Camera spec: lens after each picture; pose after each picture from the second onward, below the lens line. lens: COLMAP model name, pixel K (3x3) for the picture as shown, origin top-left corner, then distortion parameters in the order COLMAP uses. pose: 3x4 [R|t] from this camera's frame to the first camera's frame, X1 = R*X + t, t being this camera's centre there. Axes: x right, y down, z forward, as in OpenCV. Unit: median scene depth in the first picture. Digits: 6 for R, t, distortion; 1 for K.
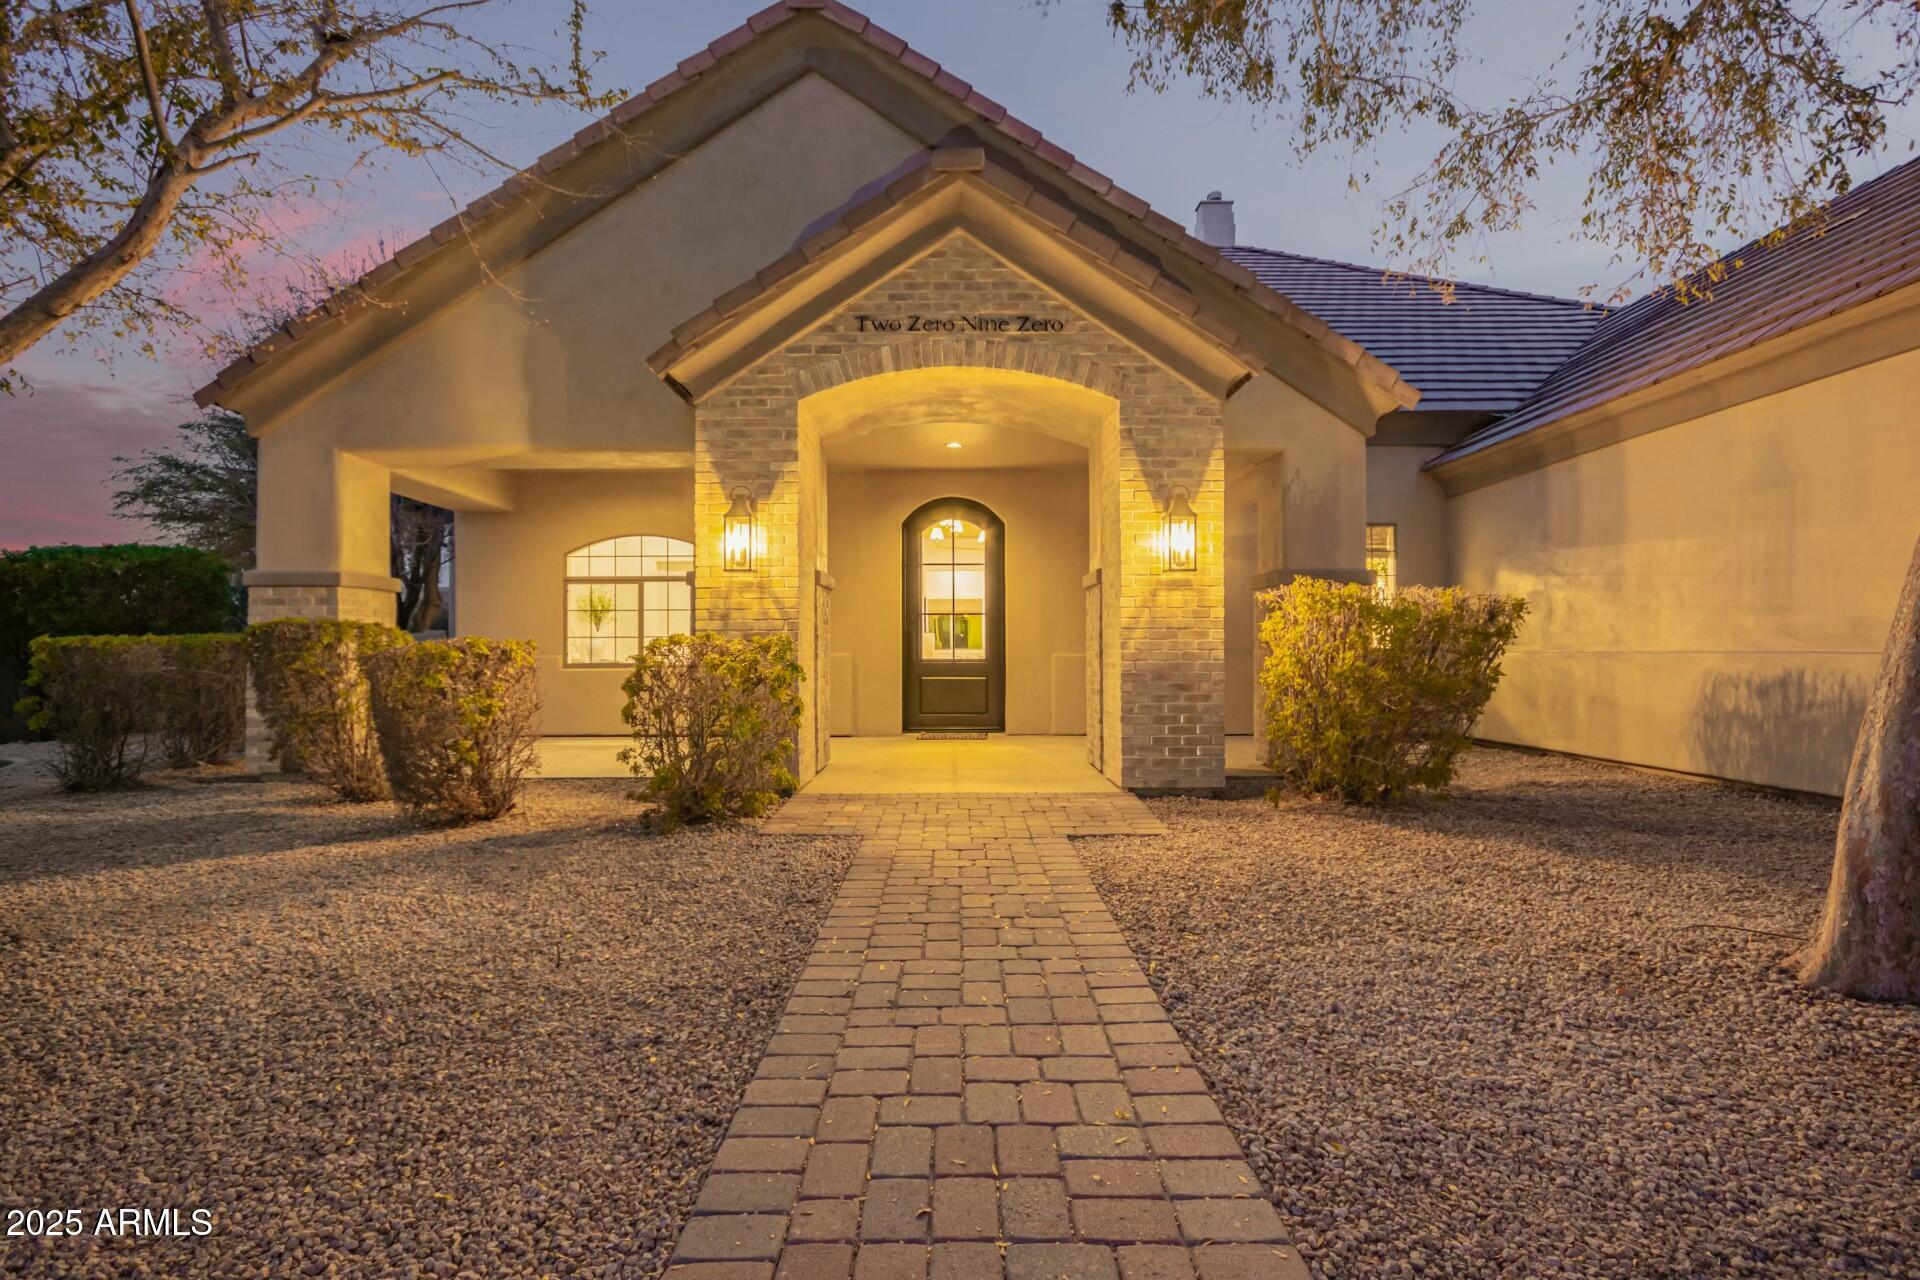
lens RADIAL K [[933.3, 0, 959.0], [0, 933.3, 642.2], [0, 0, 1]] dist [-0.003339, -0.003282]
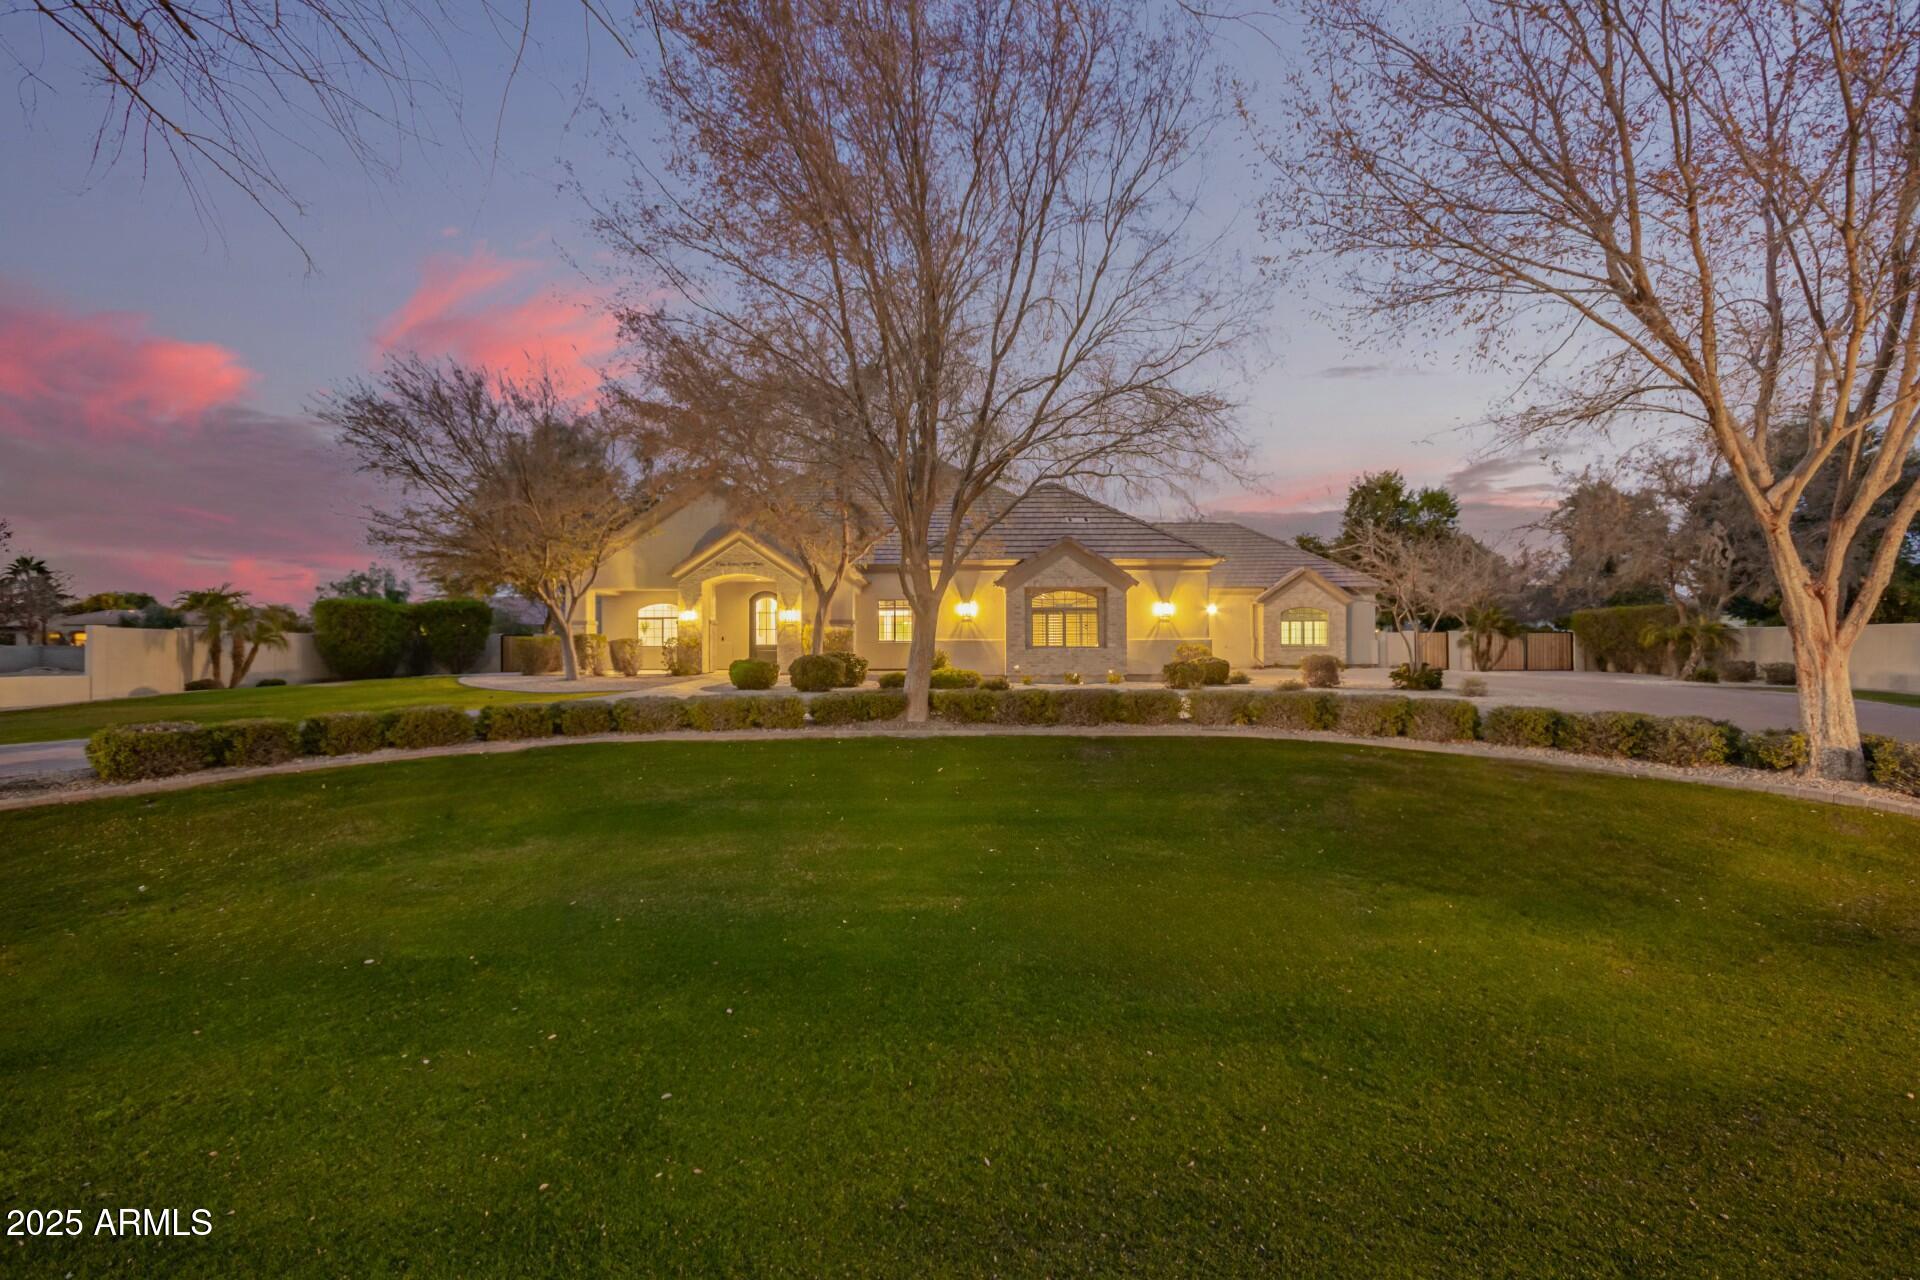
lens RADIAL K [[933.3, 0, 949.8], [0, 933.3, 651.9], [0, 0, 1]] dist [-0.003339, -0.003282]
pose [[0.999920, -0.000404, -0.012641, 0.992372], [0.000563, 0.999922, 0.012508, 0.007051], [0.012635, -0.012514, 0.999842, -3.177030]]
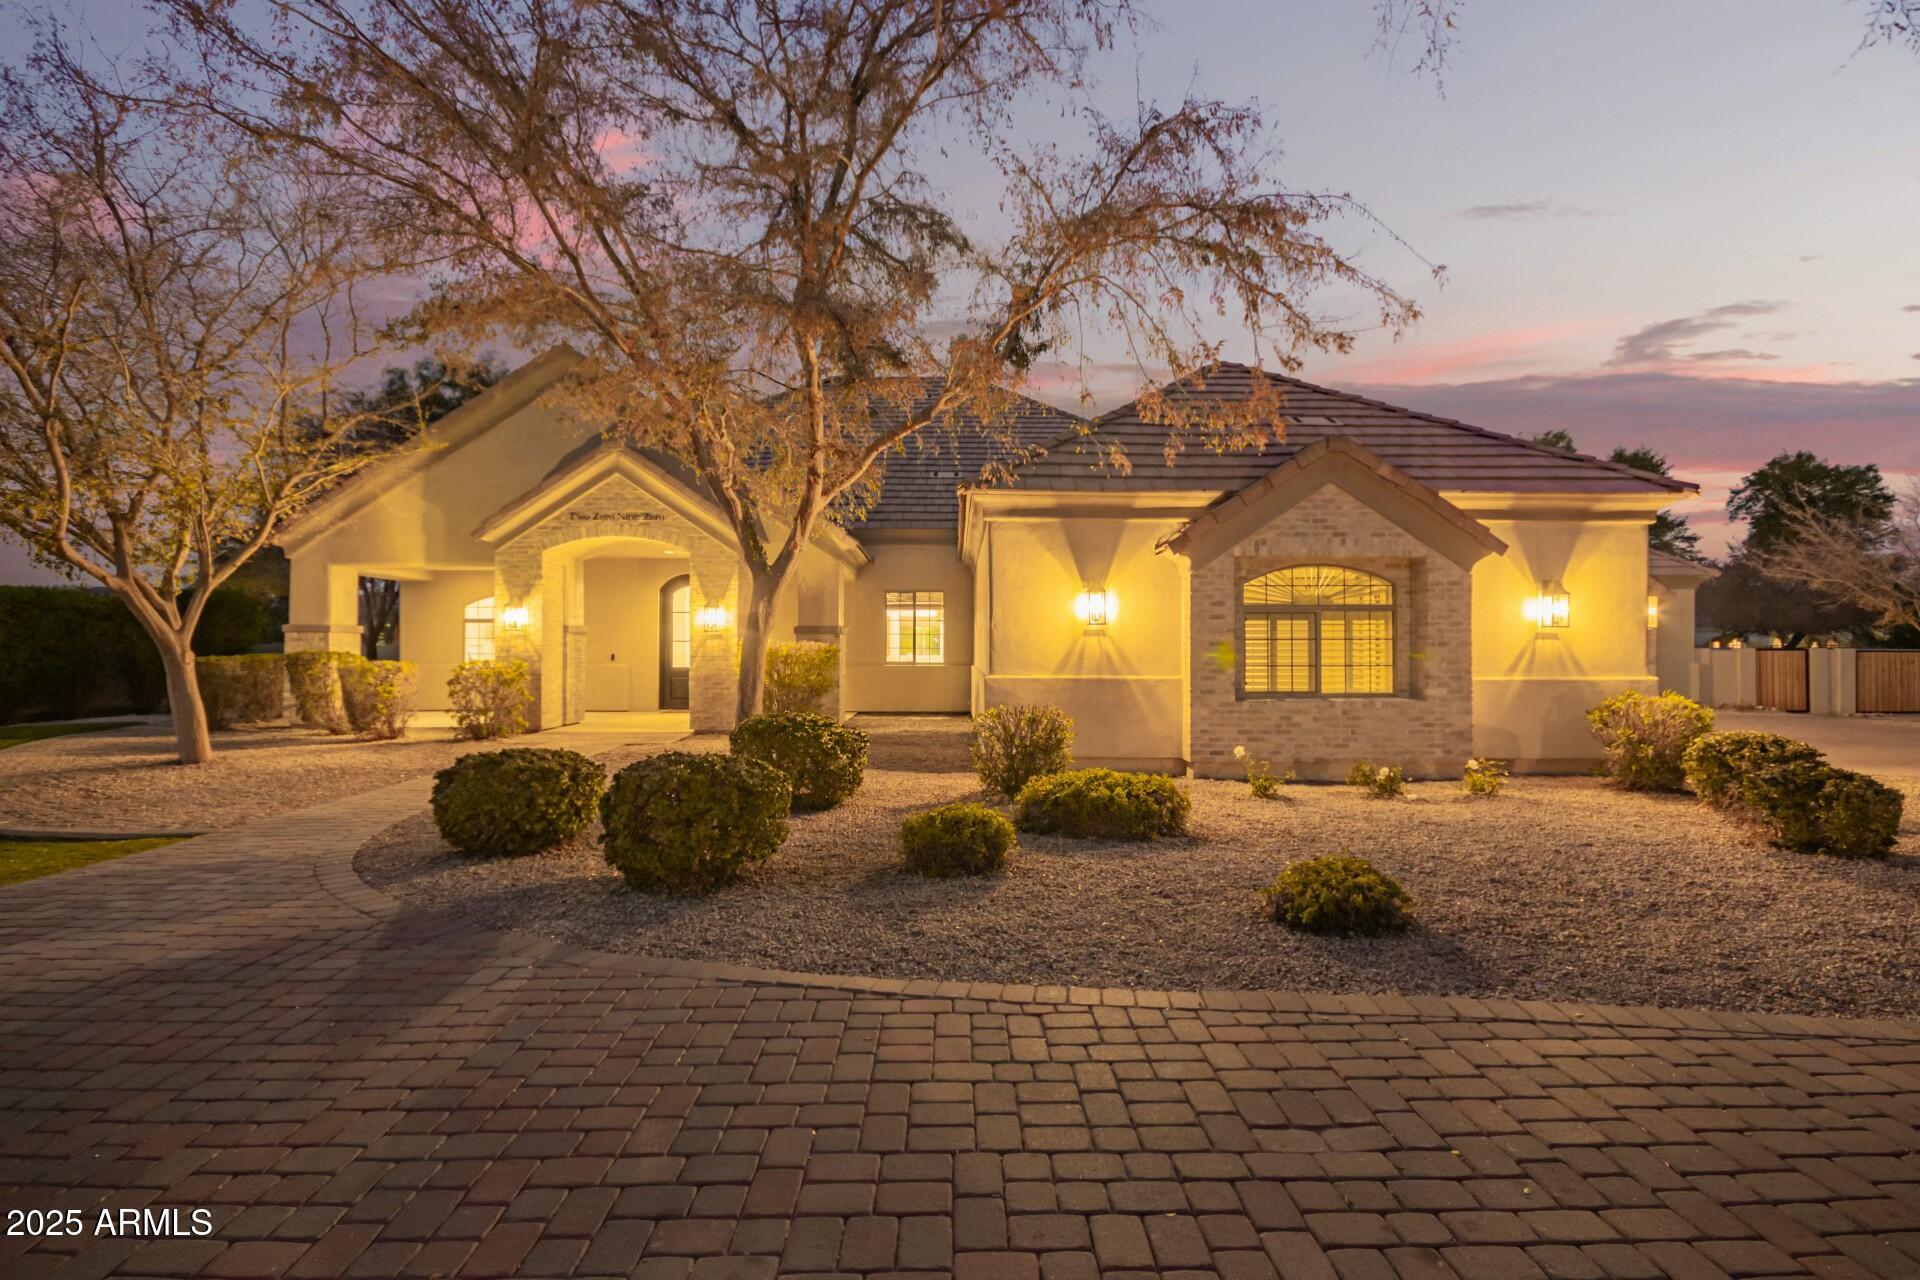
lens RADIAL K [[933.3, 0, 966.4], [0, 933.3, 629.7], [0, 0, 1]] dist [-0.003339, -0.003282]
pose [[0.999959, 0.005145, 0.007454, 0.784870], [-0.005042, 0.999892, -0.013770, -0.050537], [-0.007524, 0.013732, 0.999877, -1.155037]]
